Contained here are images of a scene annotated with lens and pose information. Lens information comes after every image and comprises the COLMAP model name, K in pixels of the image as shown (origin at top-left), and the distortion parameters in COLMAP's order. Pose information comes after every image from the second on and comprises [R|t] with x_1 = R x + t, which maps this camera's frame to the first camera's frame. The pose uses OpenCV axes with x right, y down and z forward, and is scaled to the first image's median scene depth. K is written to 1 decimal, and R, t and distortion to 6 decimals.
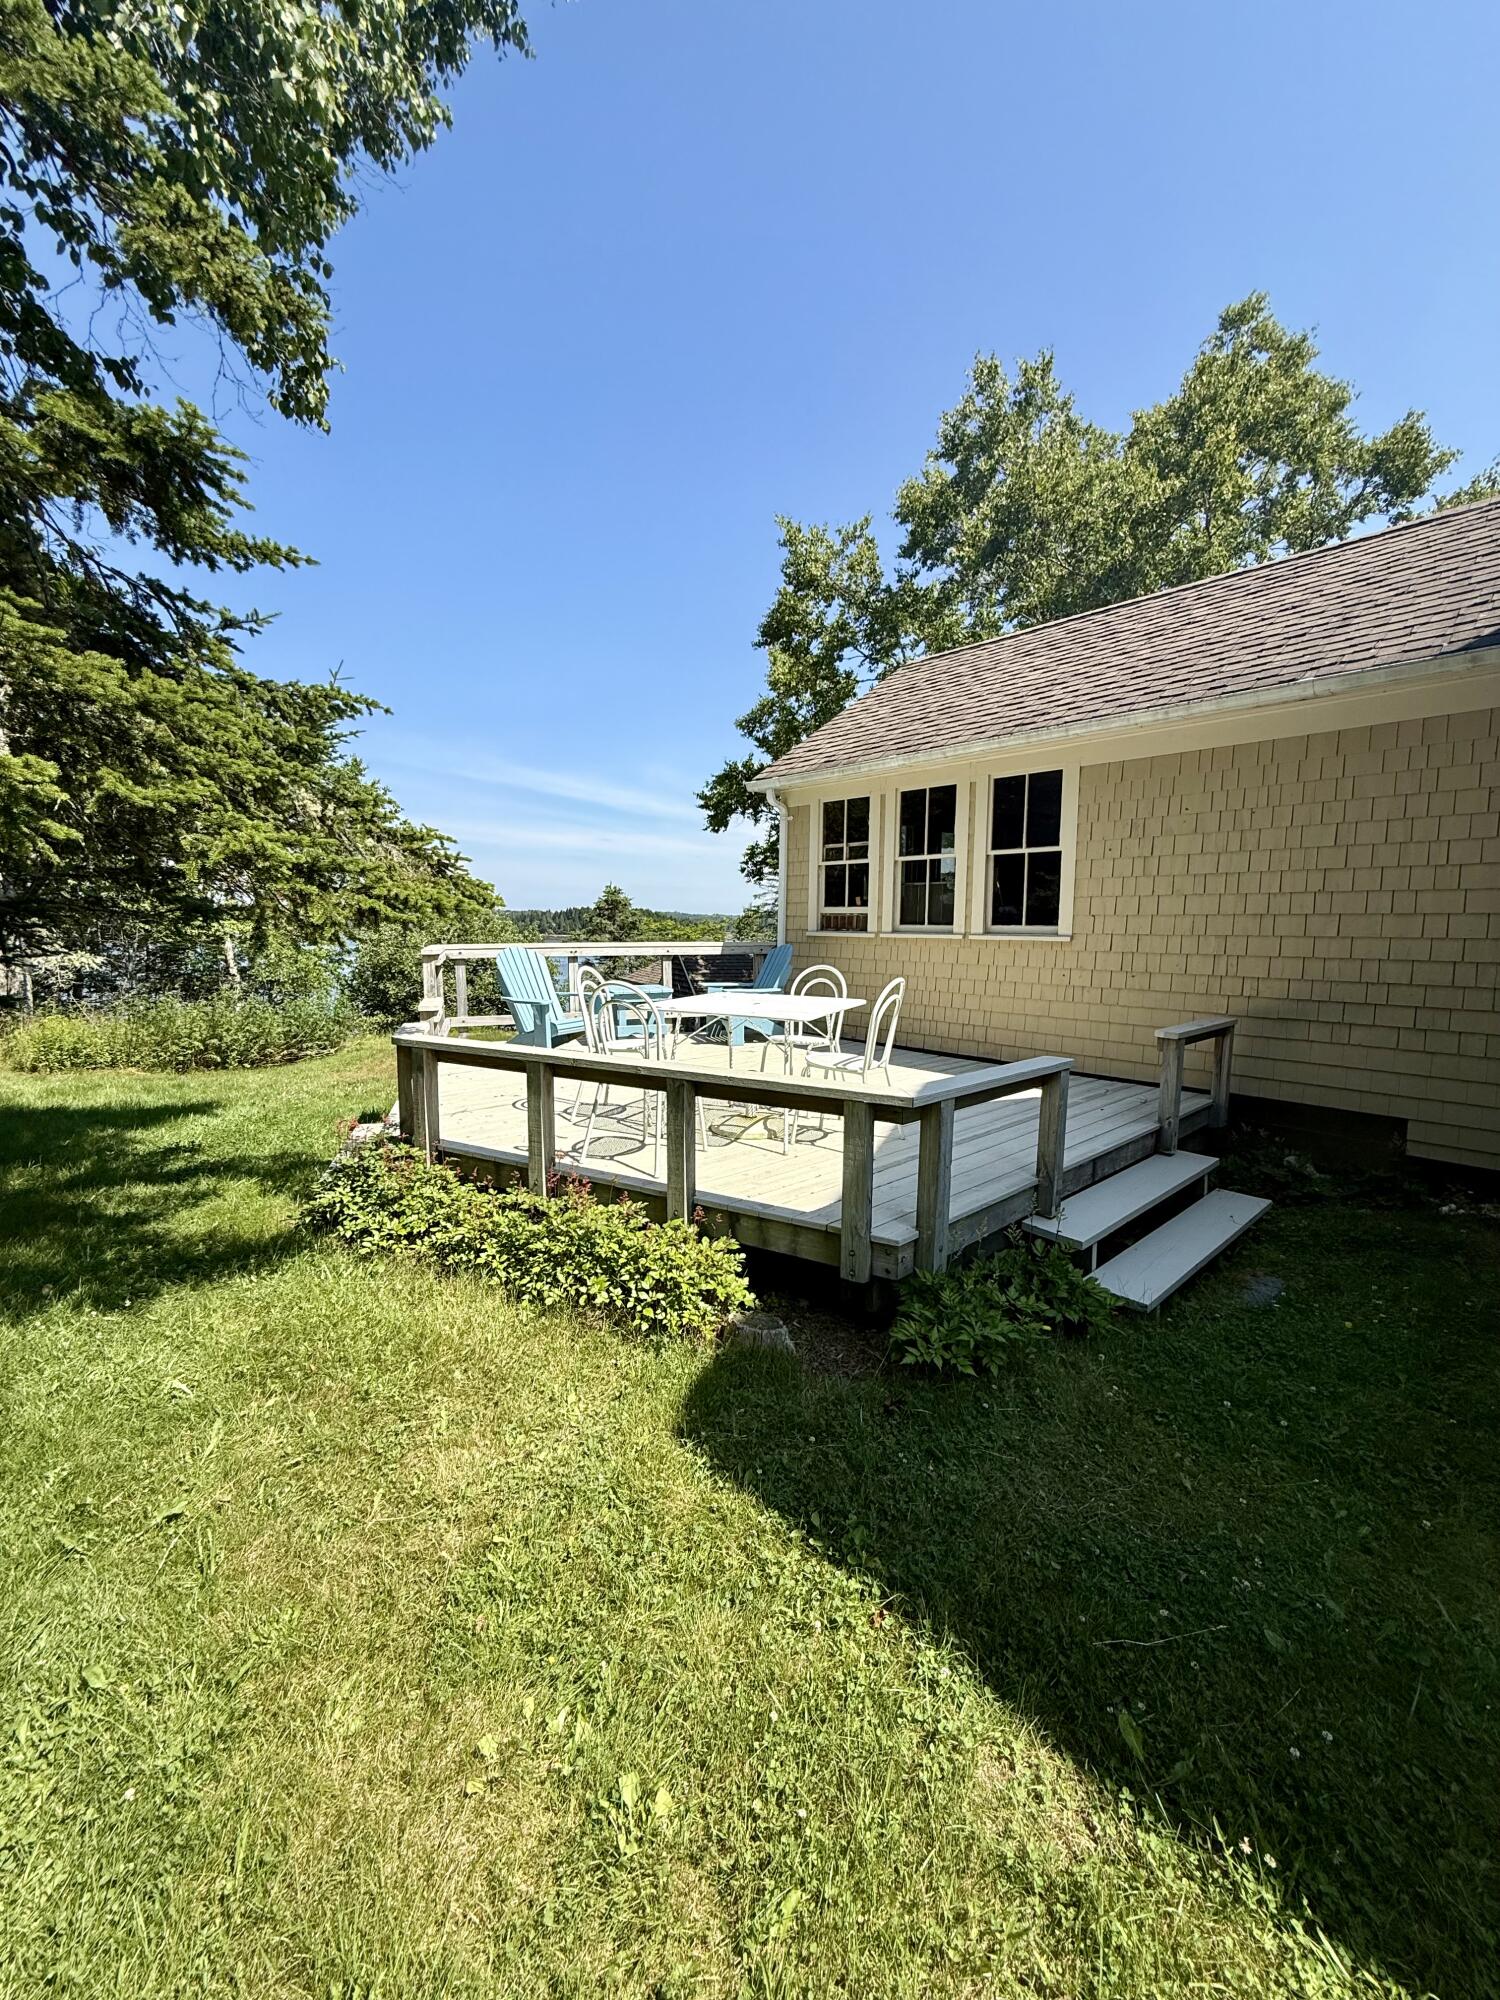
lens RADIAL K [[804.2, 0, 753.3], [0, 804.2, 1001.7], [0, 0, 1]] dist [-0.000476, -0.000164]
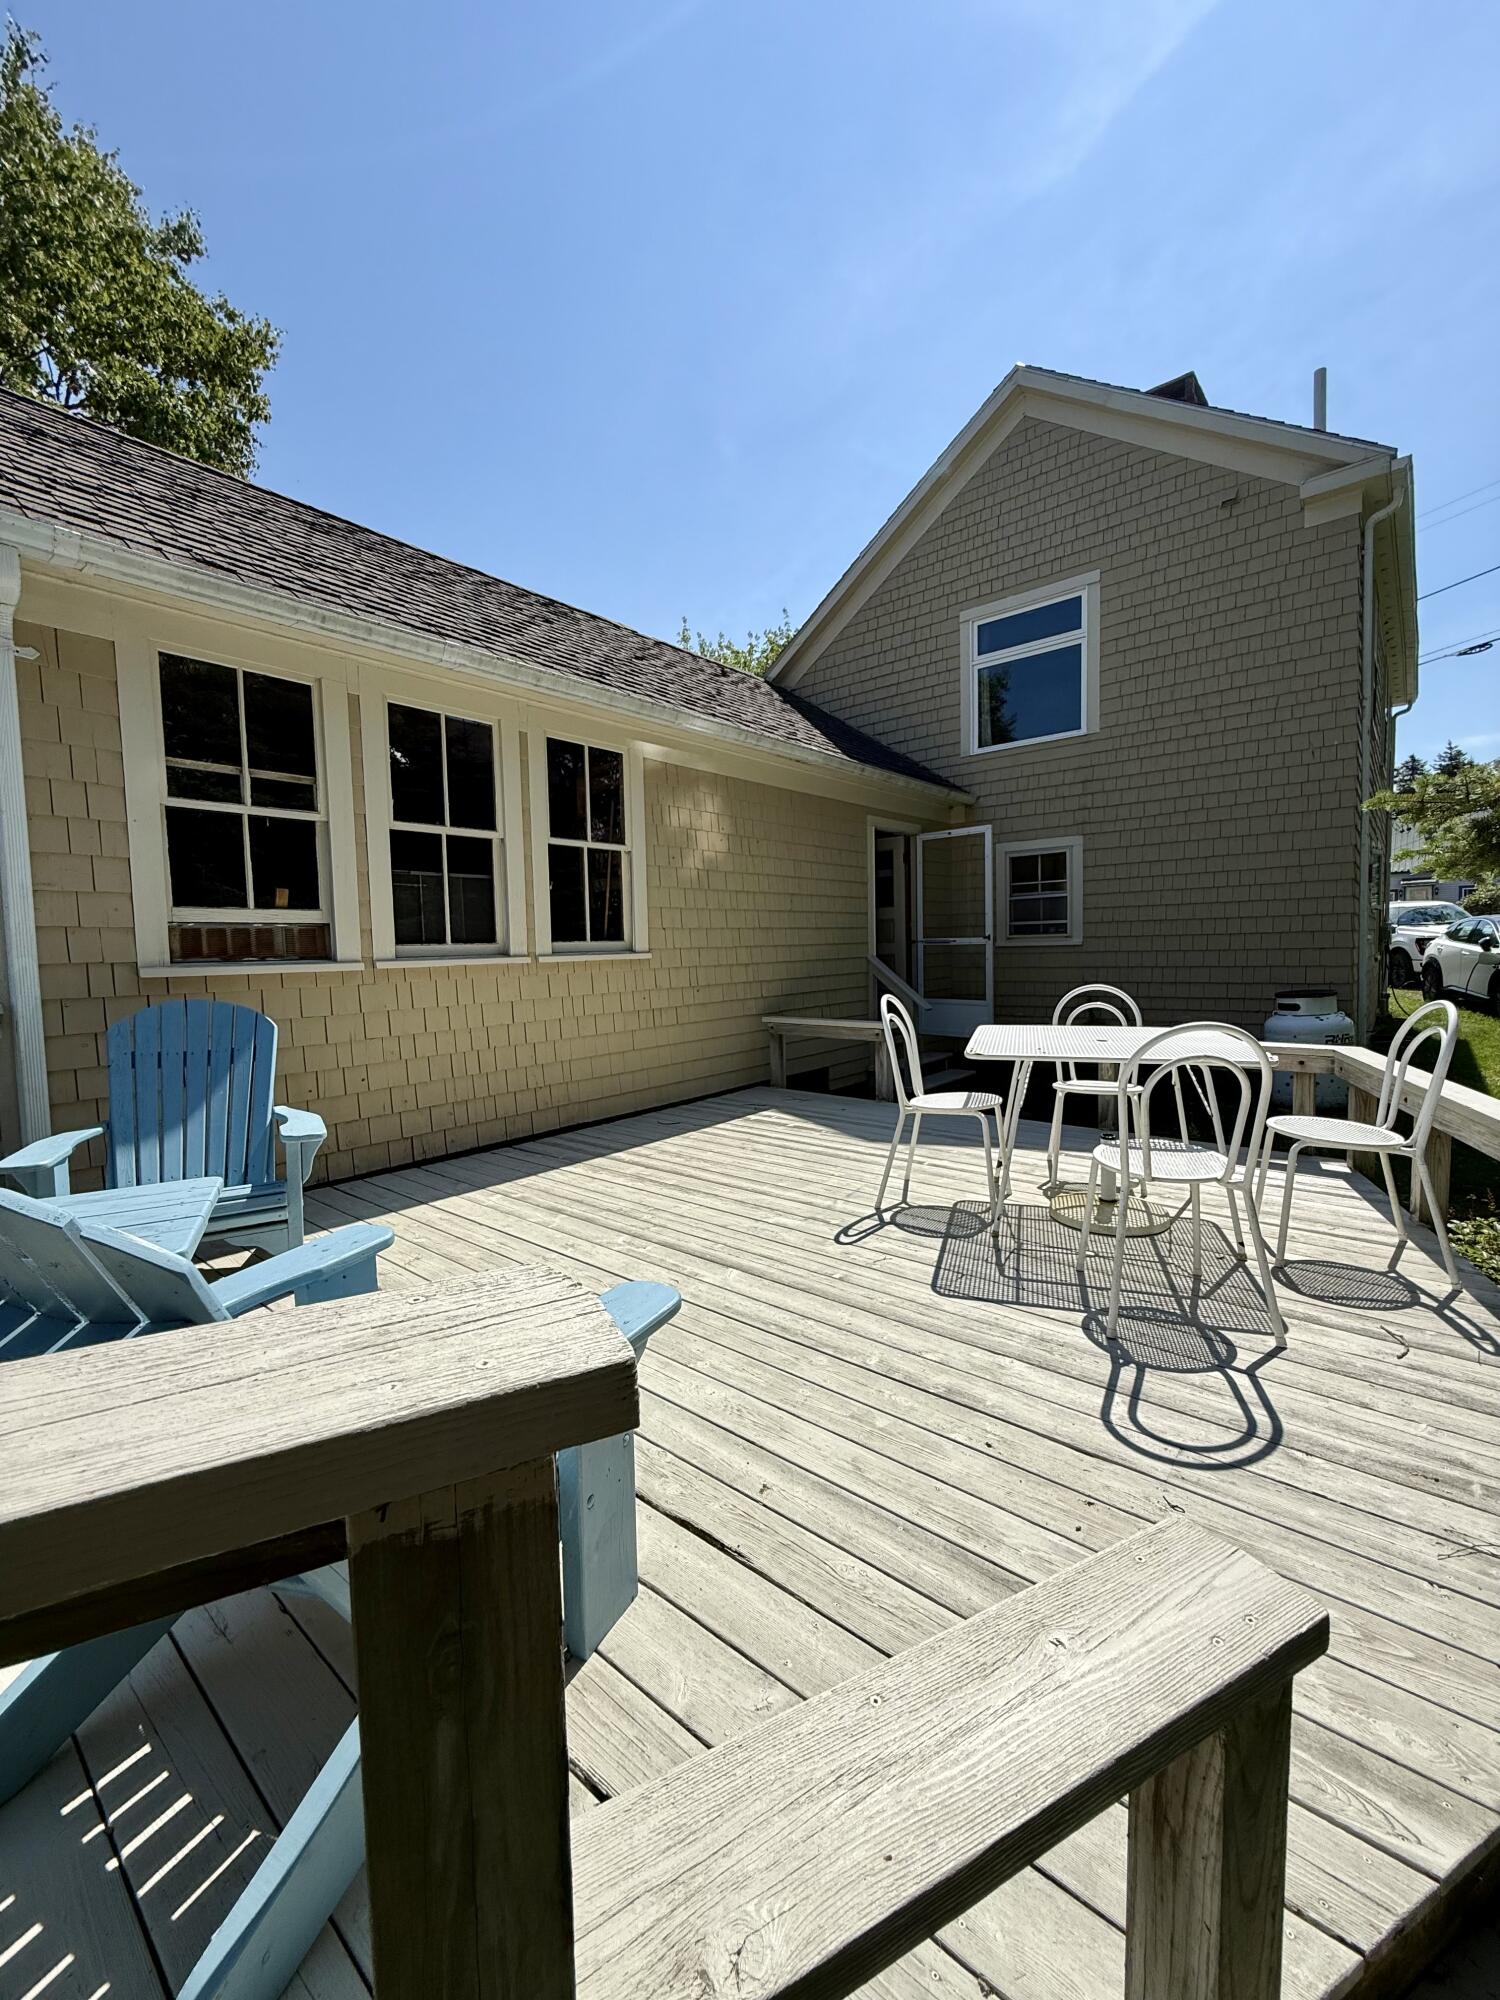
lens RADIAL K [[804.2, 0, 761.6], [0, 804.2, 1008.3], [0, 0, 1]] dist [-0.000476, -0.000164]
pose [[-0.123716, -0.092861, 0.987963, -0.417332], [0.107319, 0.988520, 0.106352, -0.088200], [-0.986497, 0.119184, -0.112330, 0.857472]]
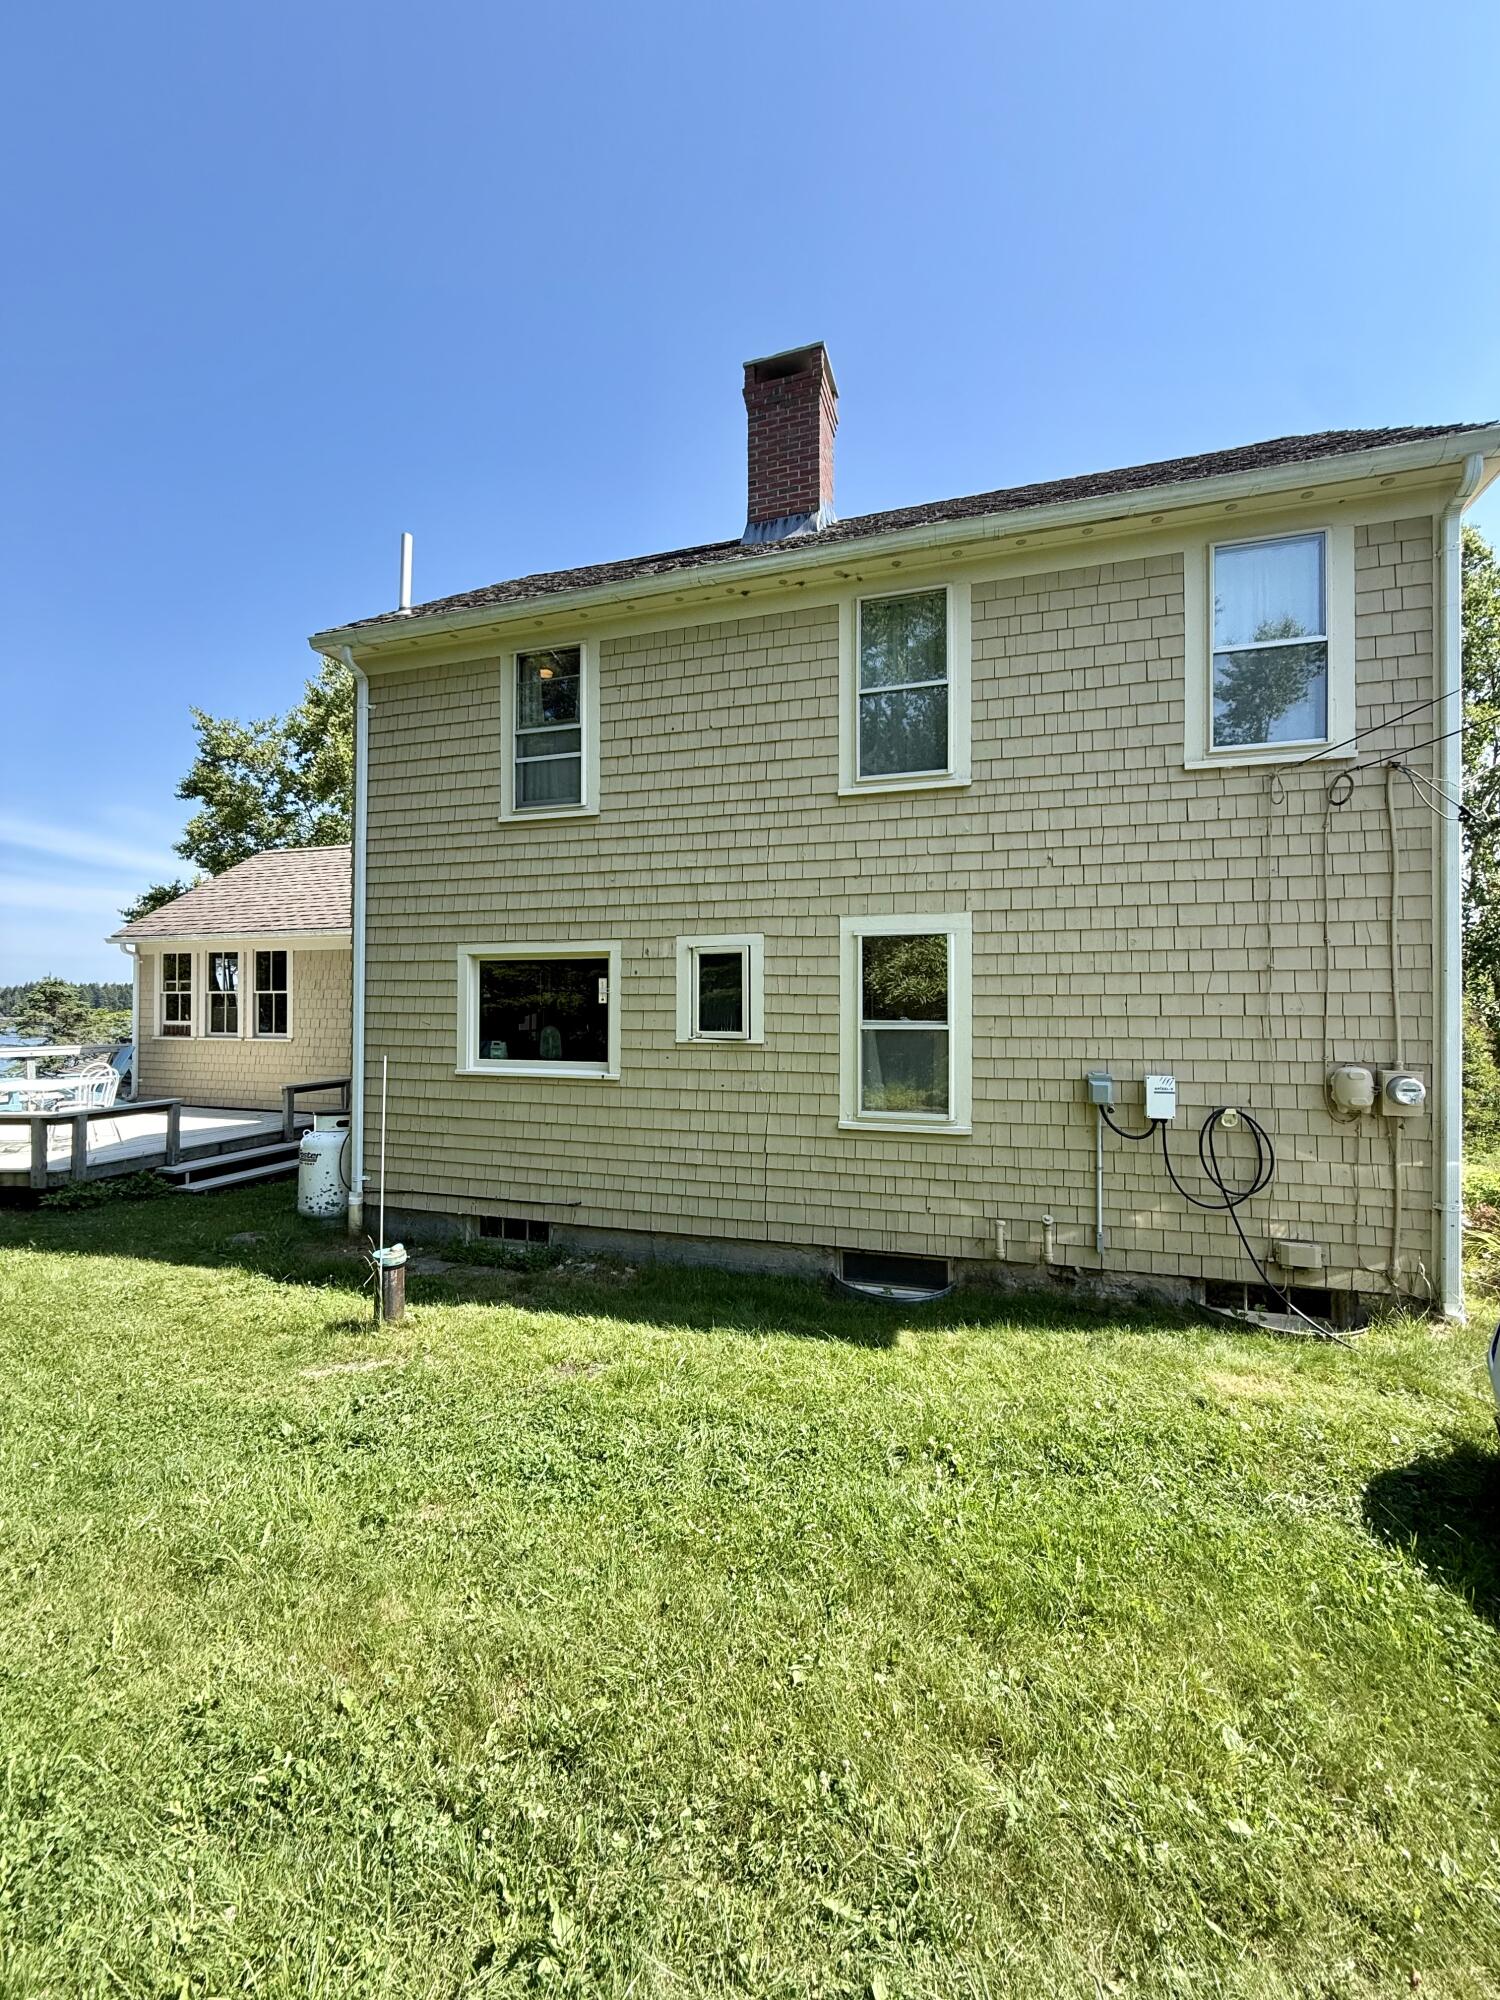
lens RADIAL K [[804.2, 0, 756.3], [0, 804.2, 995.7], [0, 0, 1]] dist [-0.000476, -0.000164]
pose [[0.873457, -0.009076, 0.486817, 0.373687], [0.056379, 0.994986, -0.082606, 0.030305], [-0.483626, 0.099599, 0.869589, -1.018787]]
